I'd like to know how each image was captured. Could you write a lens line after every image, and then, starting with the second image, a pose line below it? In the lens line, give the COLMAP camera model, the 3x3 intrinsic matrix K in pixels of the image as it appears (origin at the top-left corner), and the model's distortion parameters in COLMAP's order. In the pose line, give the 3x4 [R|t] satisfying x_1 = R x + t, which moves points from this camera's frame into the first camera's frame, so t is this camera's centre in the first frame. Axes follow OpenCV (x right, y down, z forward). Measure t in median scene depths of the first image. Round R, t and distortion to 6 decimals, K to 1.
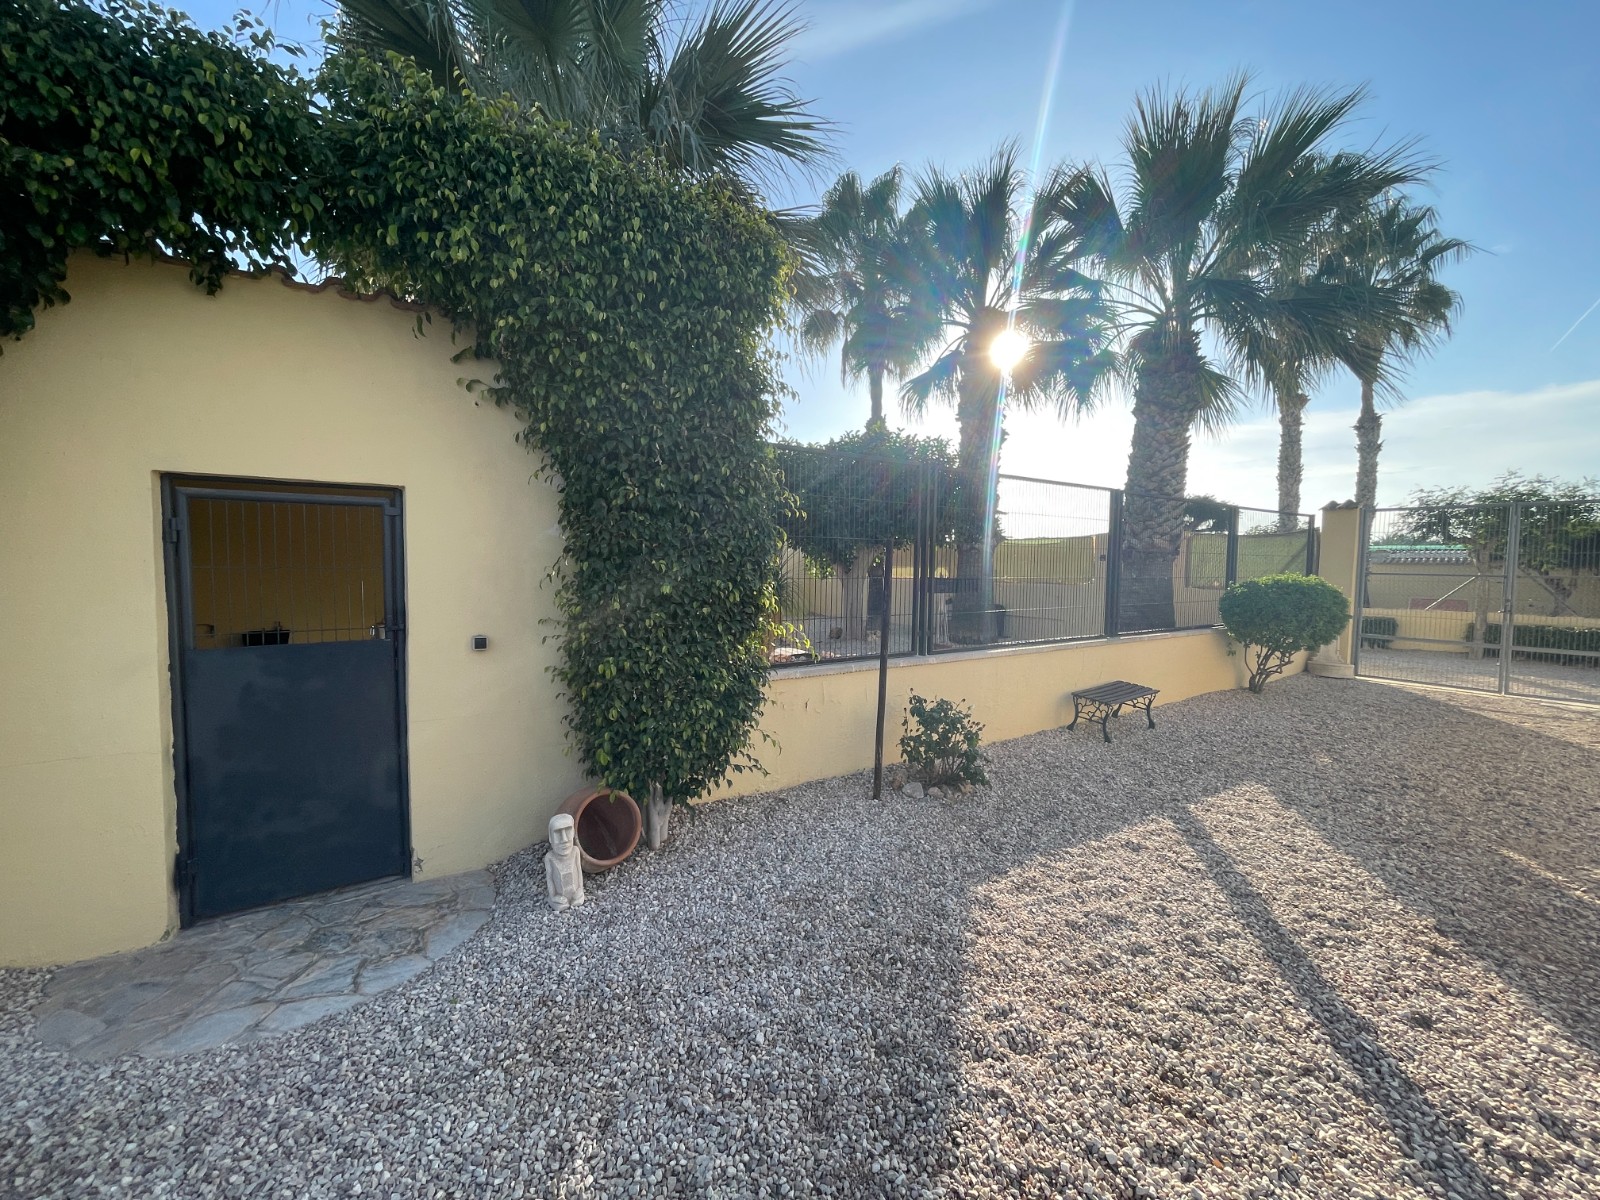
lens RADIAL K [[643.2, 0, 798.6], [0, 643.2, 597.1], [0, 0, 1]] dist [0.000588, 0.000826]
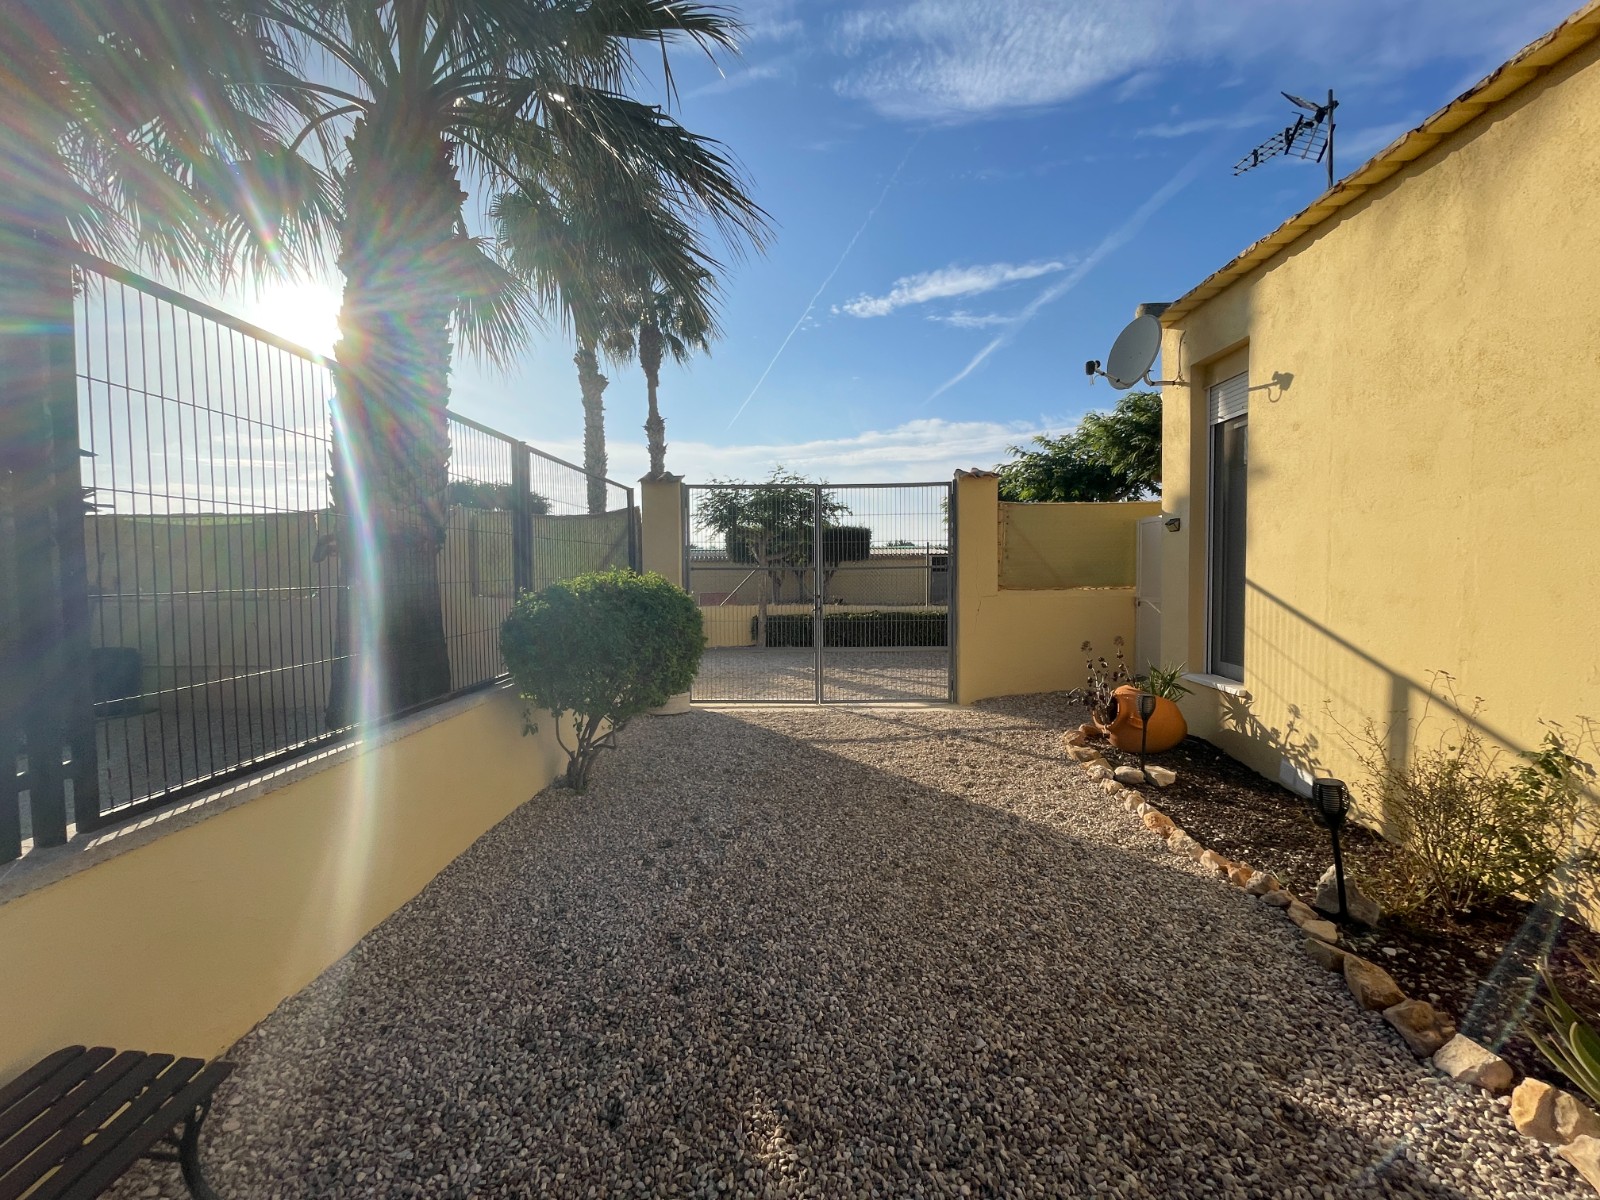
lens RADIAL K [[646.3, 0, 800.1], [0, 646.3, 596.0], [0, 0, 1]] dist [0.000315, 0.000334]
pose [[0.577600, -0.053247, 0.814582, 0.088186], [0.056789, 0.998074, 0.024973, -0.004185], [-0.814342, 0.031834, 0.579511, 0.121279]]
